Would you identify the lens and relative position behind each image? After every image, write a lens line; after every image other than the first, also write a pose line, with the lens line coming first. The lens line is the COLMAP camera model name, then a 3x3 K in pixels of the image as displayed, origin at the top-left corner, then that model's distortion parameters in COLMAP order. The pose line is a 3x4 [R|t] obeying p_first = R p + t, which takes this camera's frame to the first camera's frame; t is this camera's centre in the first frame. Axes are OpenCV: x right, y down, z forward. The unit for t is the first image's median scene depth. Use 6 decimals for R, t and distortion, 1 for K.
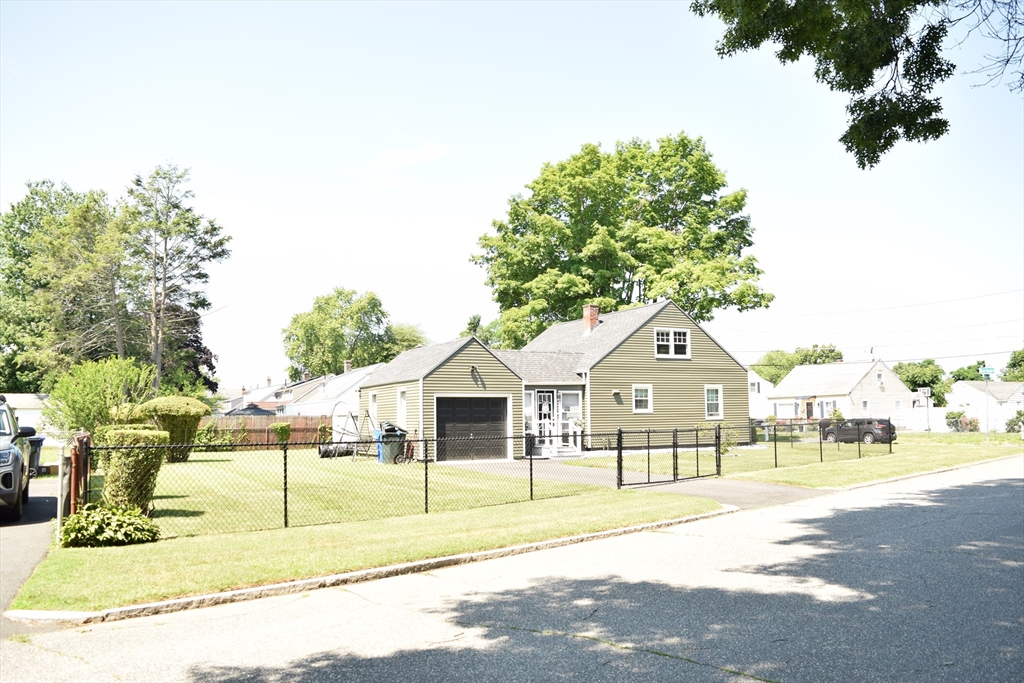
lens RADIAL K [[787.3, 0, 504.6], [0, 787.3, 344.9], [0, 0, 1]] dist [-0.094863, 0.022323]
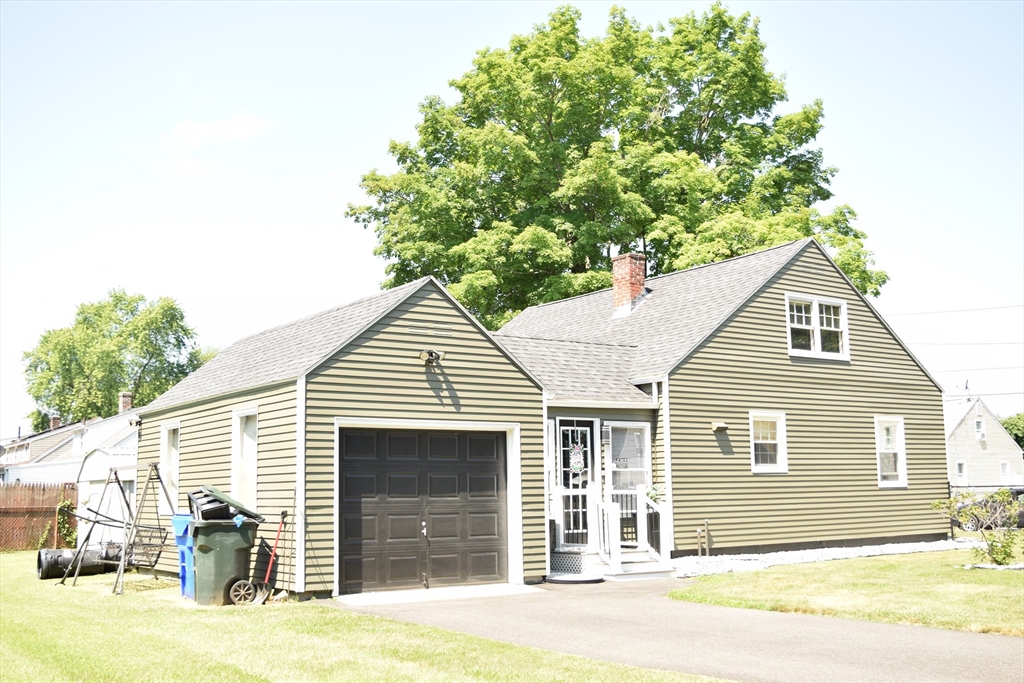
lens RADIAL K [[1077.4, 0, 504.8], [0, 1077.4, 344.4], [0, 0, 1]] dist [-0.066409, 0.000000]
pose [[0.990406, 0.015820, 0.137276, -0.064342], [-0.009598, 0.998902, -0.045864, 0.039773], [-0.137851, 0.044107, 0.989470, 0.375117]]
